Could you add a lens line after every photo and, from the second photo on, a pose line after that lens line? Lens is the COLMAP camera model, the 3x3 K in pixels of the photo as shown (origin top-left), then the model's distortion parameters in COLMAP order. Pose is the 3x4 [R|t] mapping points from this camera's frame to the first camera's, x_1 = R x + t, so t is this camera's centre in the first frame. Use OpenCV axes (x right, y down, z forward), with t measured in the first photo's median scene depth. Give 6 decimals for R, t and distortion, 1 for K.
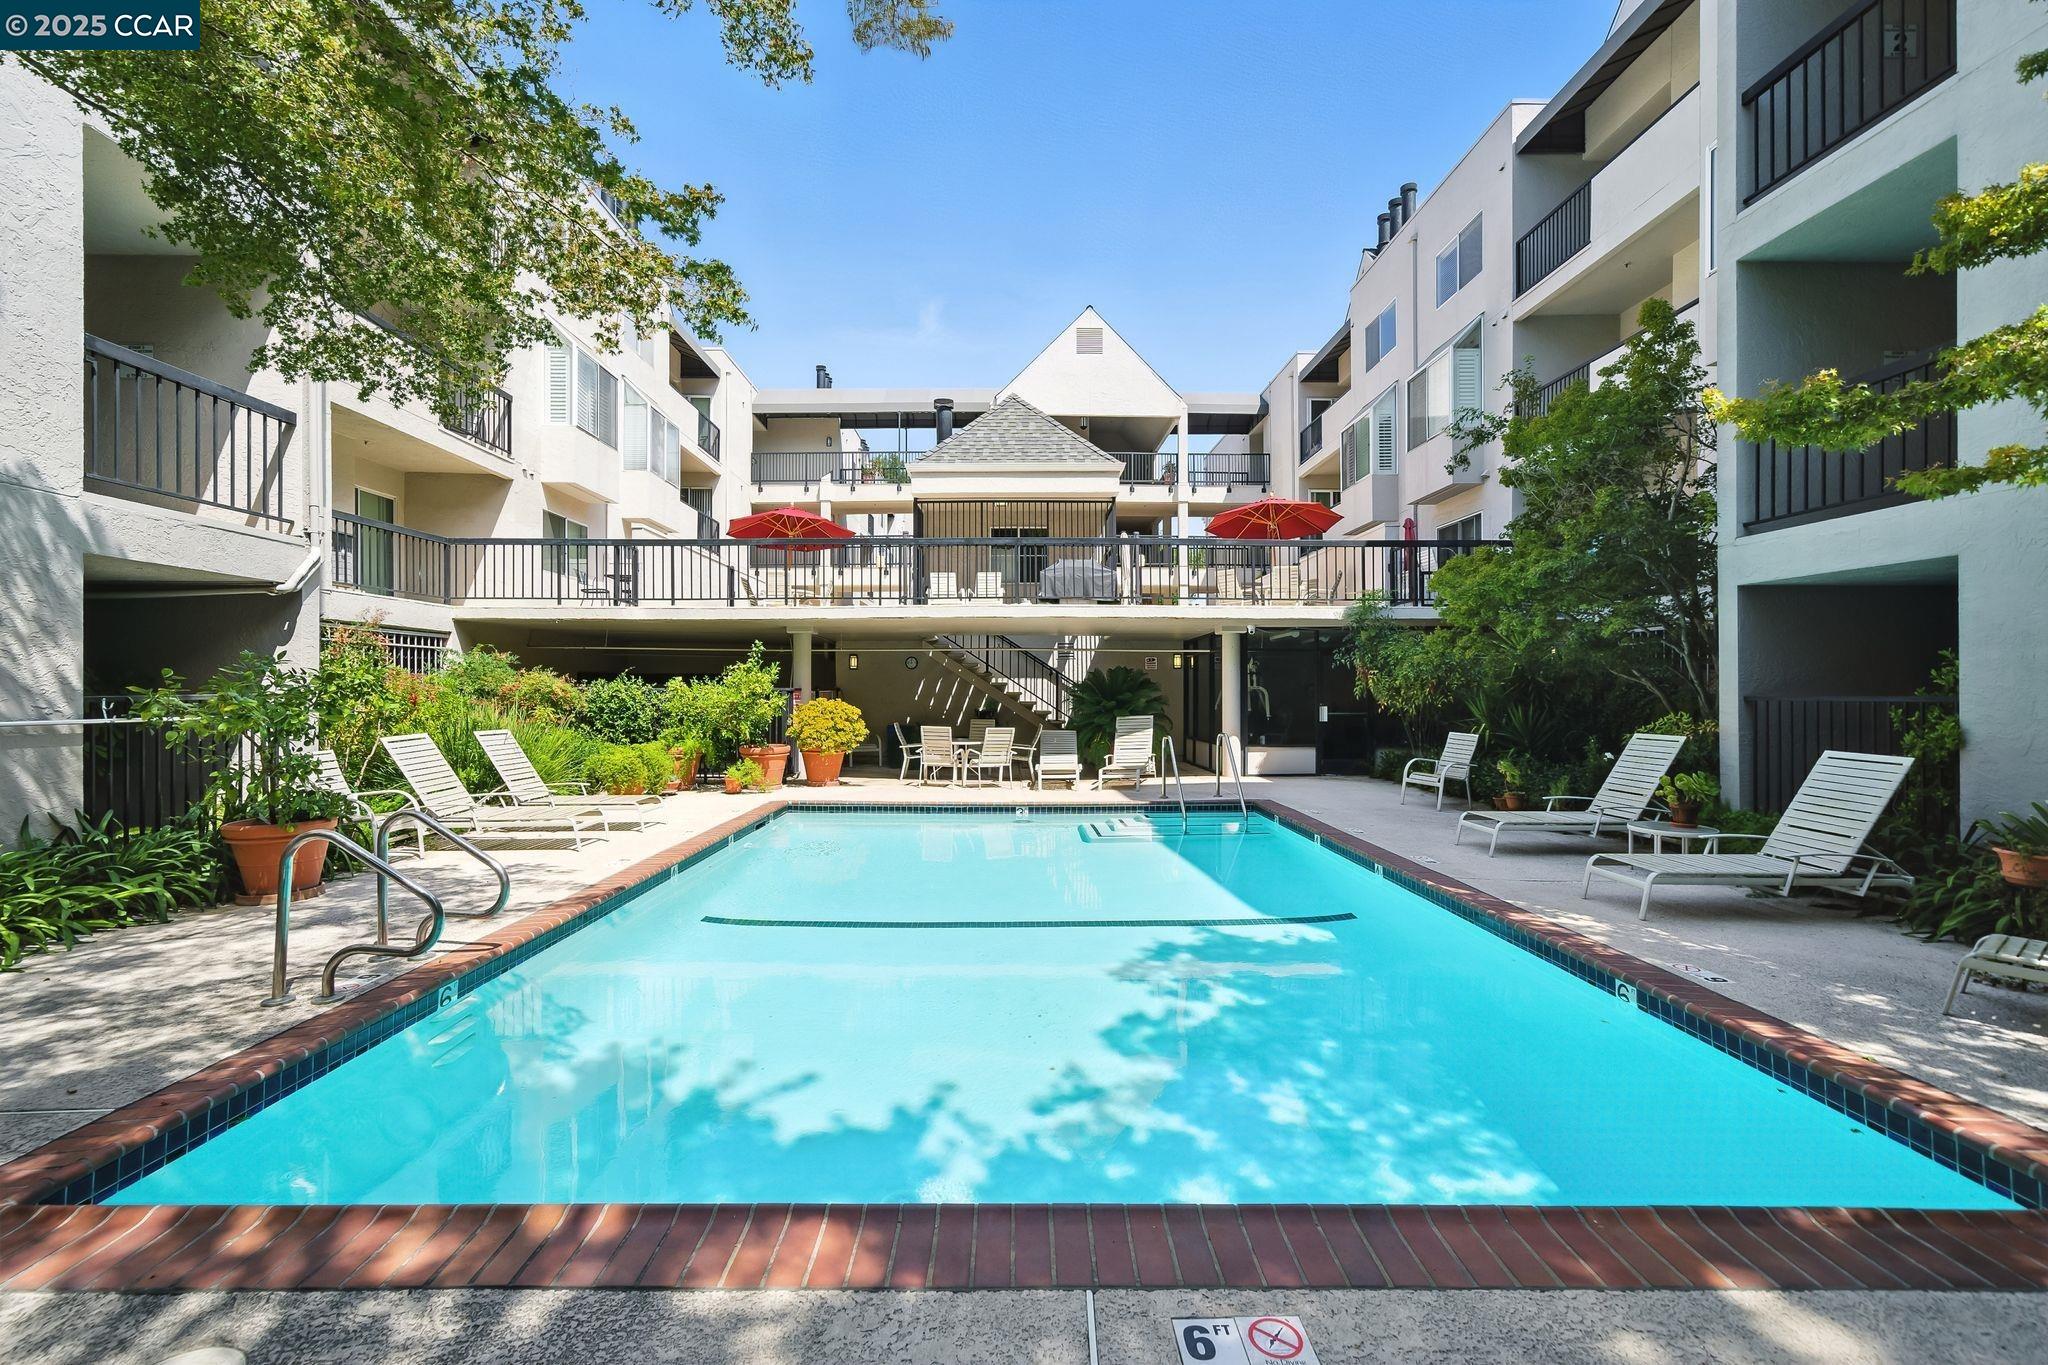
lens RADIAL K [[762.7, 0, 1007.3], [0, 762.7, 683.3], [0, 0, 1]] dist [-0.007710, 0.003903]
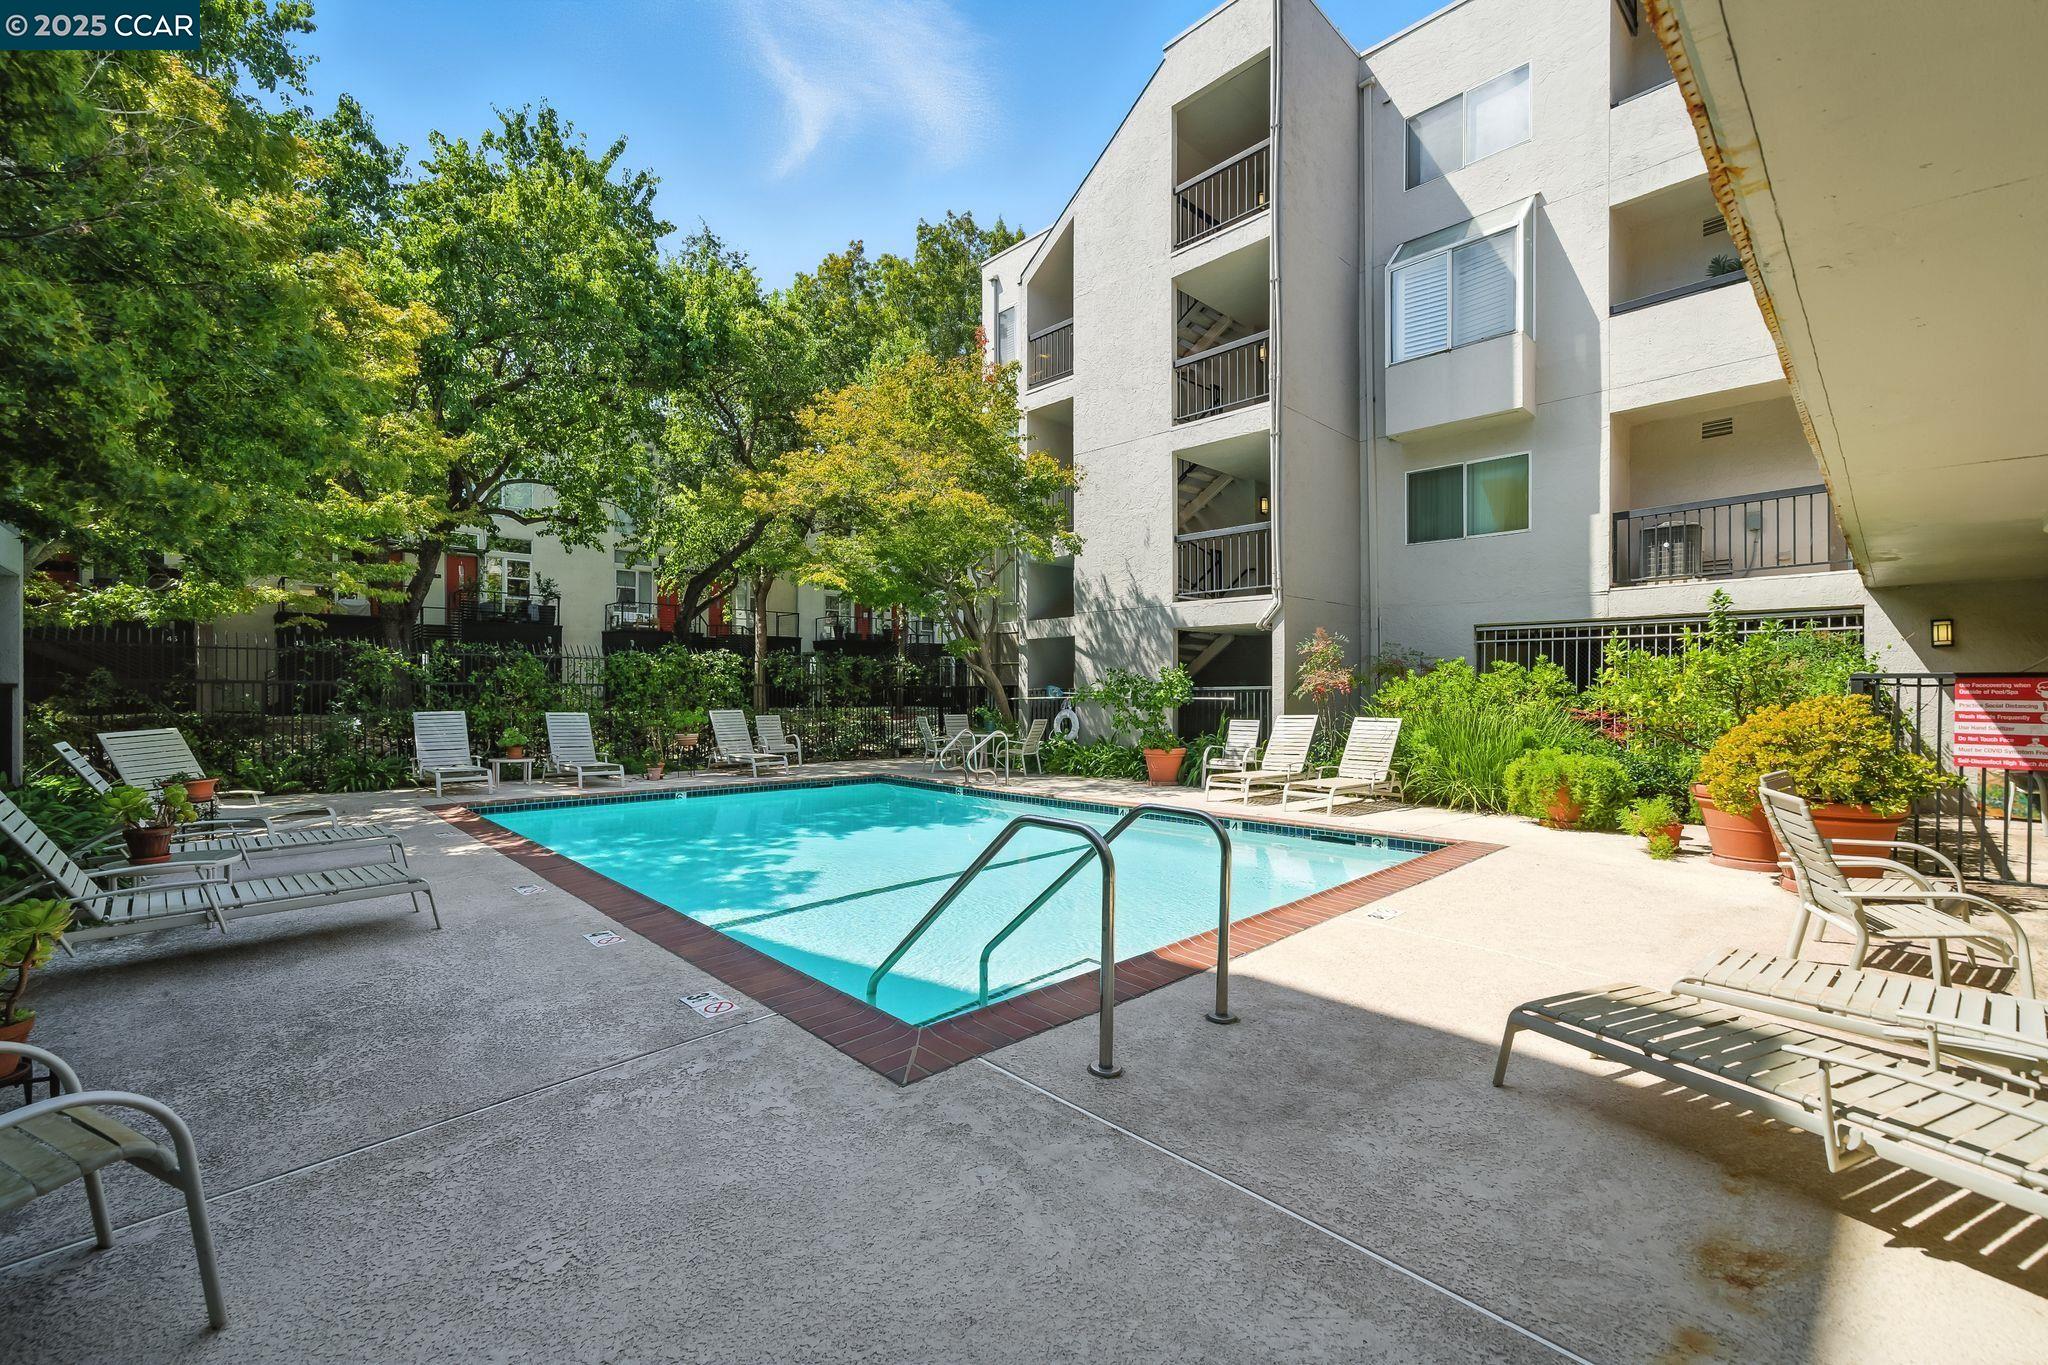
lens RADIAL K [[762.7, 0, 1007.3], [0, 762.7, 683.3], [0, 0, 1]] dist [-0.007710, 0.003903]
pose [[-0.699461, 0.000432, -0.714671, 0.896407], [-0.000998, 0.999998, 0.001582, 0.016453], [0.714670, 0.001820, -0.699459, 2.219968]]
